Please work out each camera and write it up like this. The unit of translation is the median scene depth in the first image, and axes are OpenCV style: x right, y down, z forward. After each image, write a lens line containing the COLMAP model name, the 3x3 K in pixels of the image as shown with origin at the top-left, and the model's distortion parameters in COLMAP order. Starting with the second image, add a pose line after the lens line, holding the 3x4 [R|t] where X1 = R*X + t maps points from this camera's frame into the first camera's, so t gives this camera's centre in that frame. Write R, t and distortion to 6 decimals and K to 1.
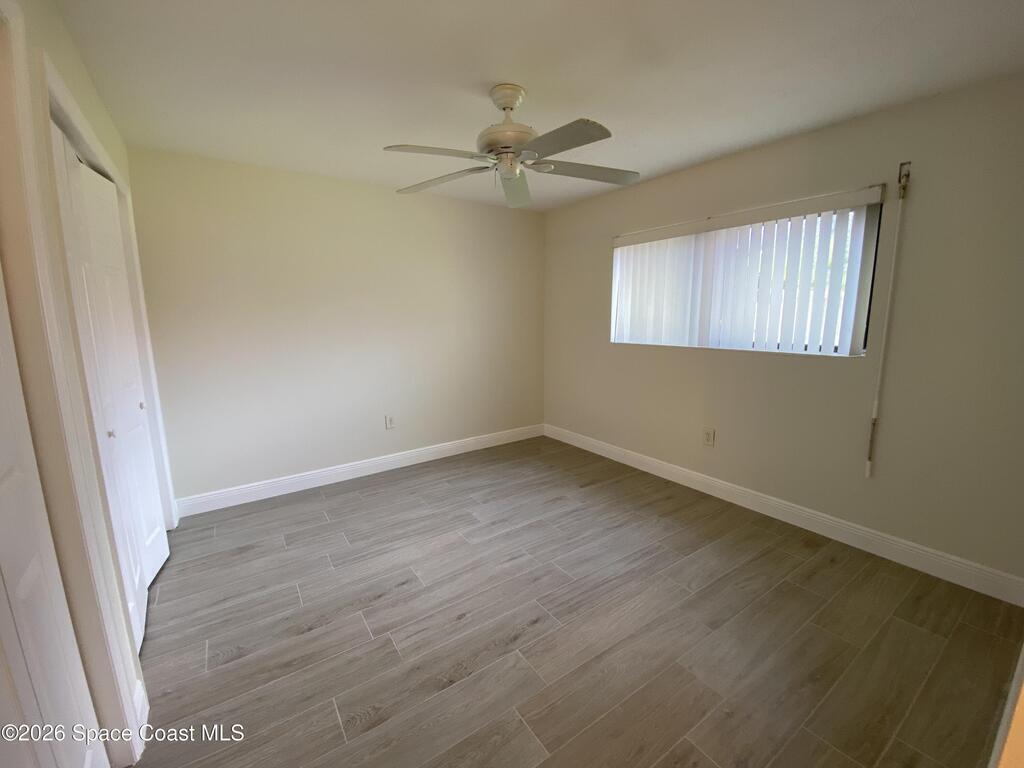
lens RADIAL K [[421.1, 0, 509.9], [0, 421.1, 381.0], [0, 0, 1]] dist [0.042029, -0.030286]
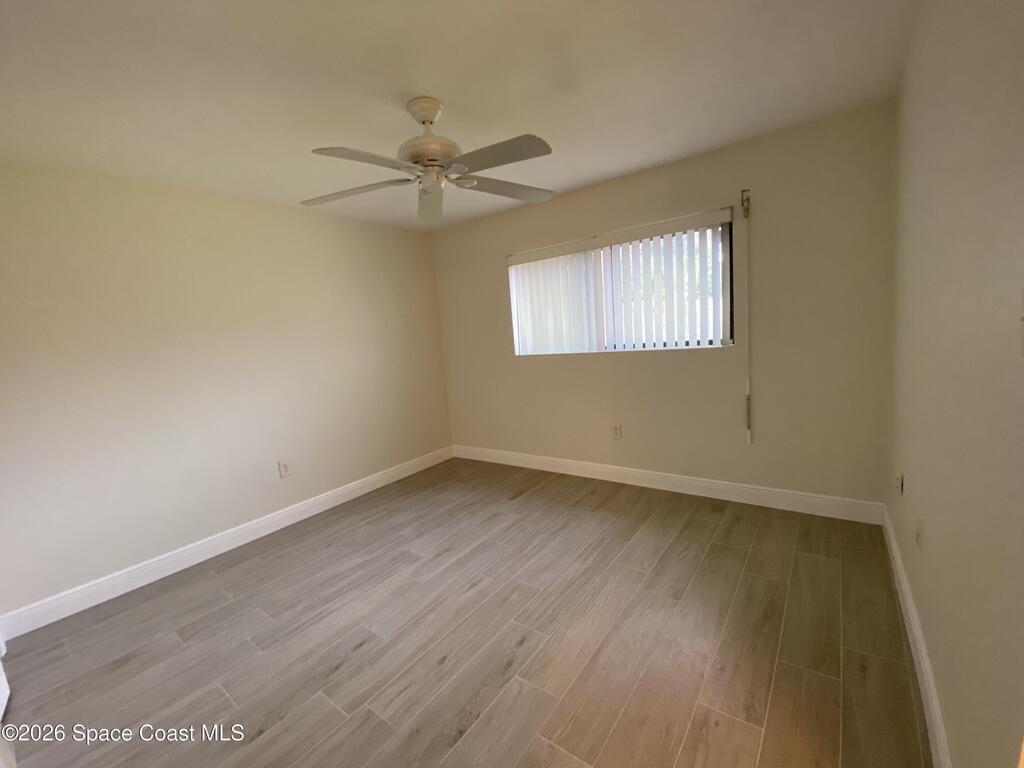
lens RADIAL K [[421.1, 0, 509.9], [0, 421.1, 381.0], [0, 0, 1]] dist [0.042029, -0.030286]
pose [[0.944924, -0.103364, 0.310538, -0.160854], [0.120869, 0.991956, -0.037610, 0.012029], [-0.304153, 0.073073, 0.949816, 0.040882]]
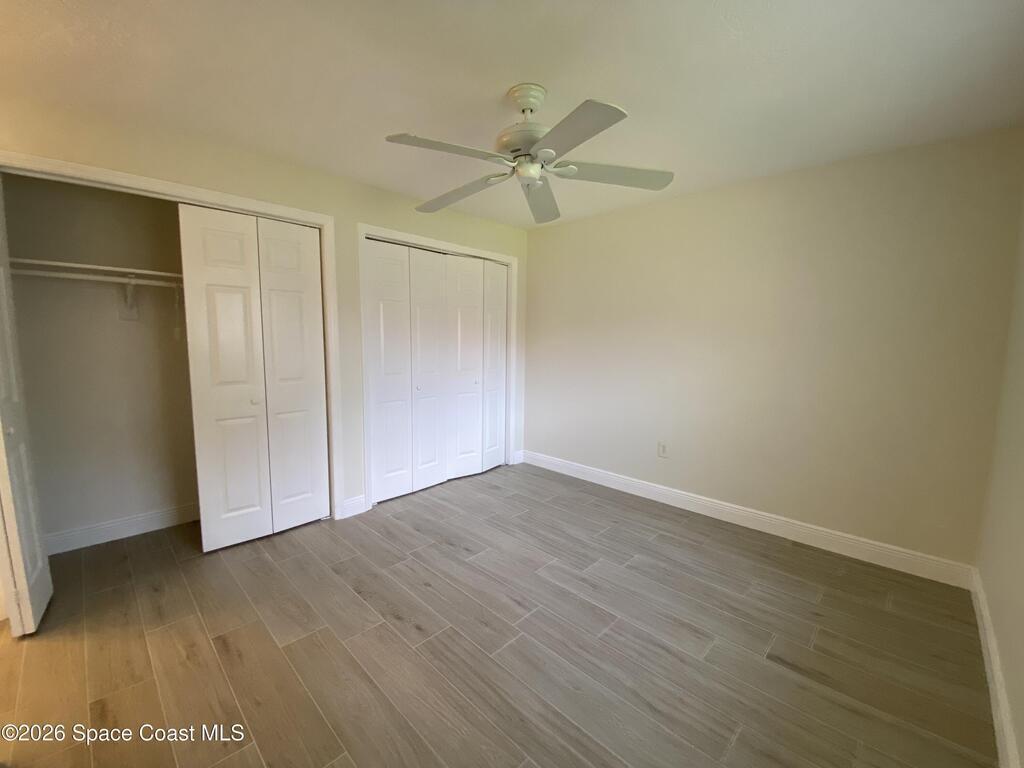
lens RADIAL K [[421.1, 0, 509.9], [0, 421.1, 381.0], [0, 0, 1]] dist [0.042029, -0.030286]
pose [[0.197054, 0.121729, -0.972806, 0.808926], [-0.170676, 0.981369, 0.088228, -0.113518], [0.965422, 0.148649, 0.214159, 0.713779]]
